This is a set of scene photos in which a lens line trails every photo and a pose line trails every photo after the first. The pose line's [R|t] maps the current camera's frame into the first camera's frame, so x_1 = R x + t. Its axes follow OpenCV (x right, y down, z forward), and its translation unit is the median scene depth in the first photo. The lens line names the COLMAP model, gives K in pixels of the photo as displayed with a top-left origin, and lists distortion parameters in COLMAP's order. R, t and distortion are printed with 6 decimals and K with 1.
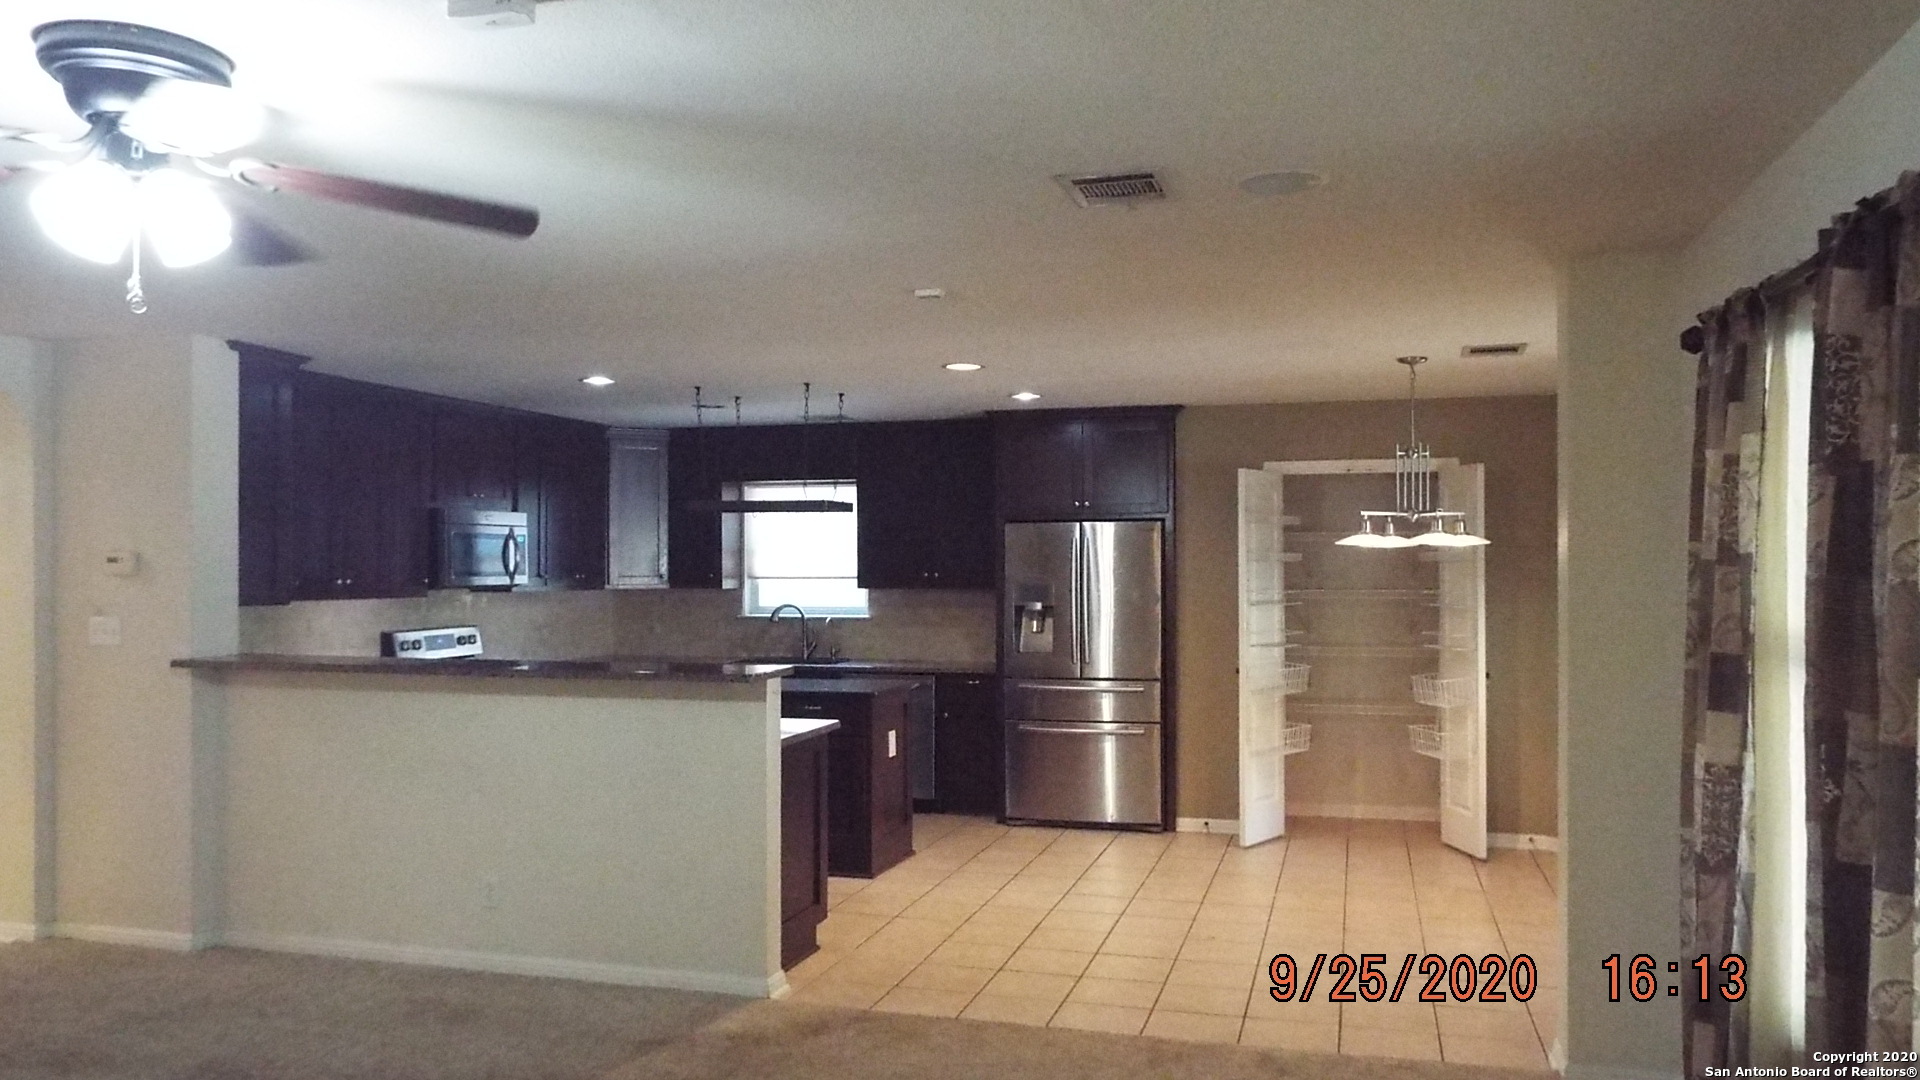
lens RADIAL K [[1391.4, 0, 954.8], [0, 1391.4, 548.6], [0, 0, 1]] dist [-0.013162, 0.015768]
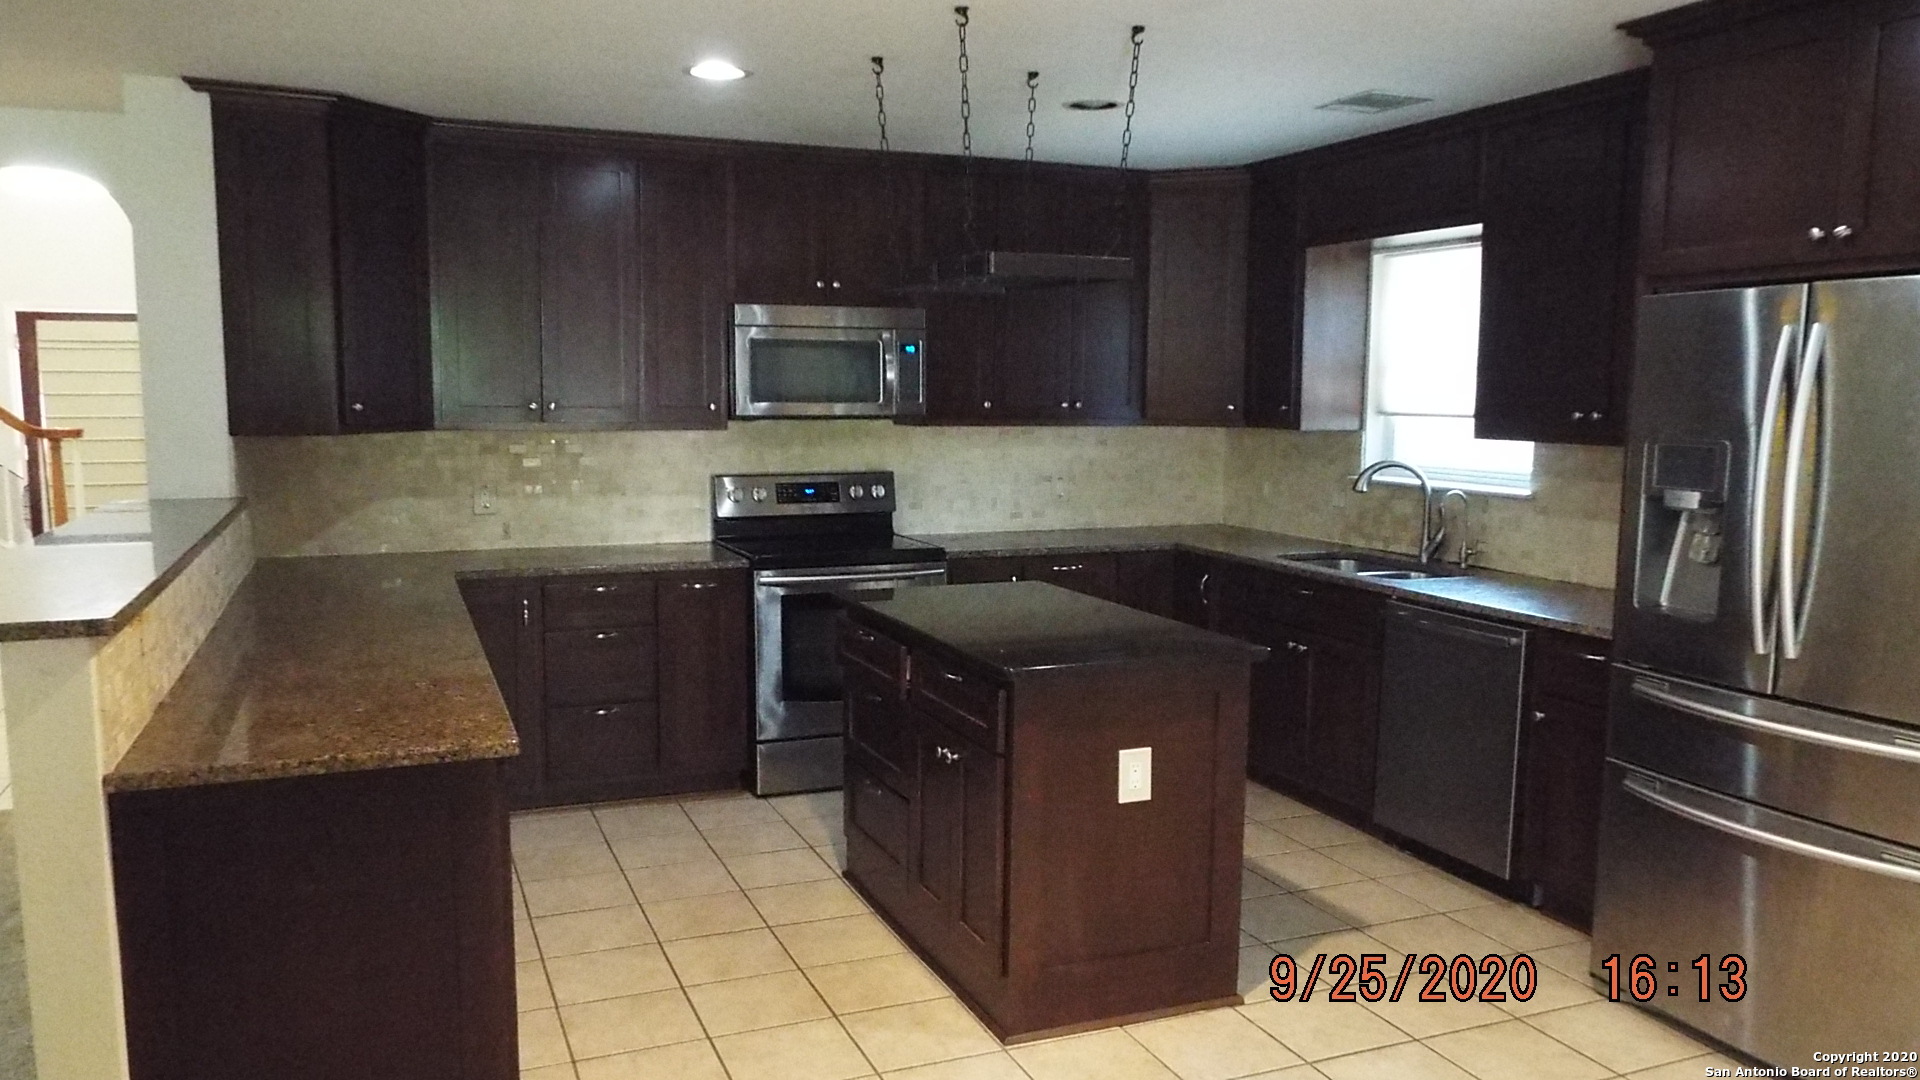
lens RADIAL K [[1391.4, 0, 966.2], [0, 1391.4, 538.8], [0, 0, 1]] dist [-0.013162, 0.015768]
pose [[0.637491, 0.091054, -0.765059, 0.202735], [0.000519, 0.992941, 0.118608, 0.004209], [0.770458, -0.076009, 0.632944, 0.508063]]
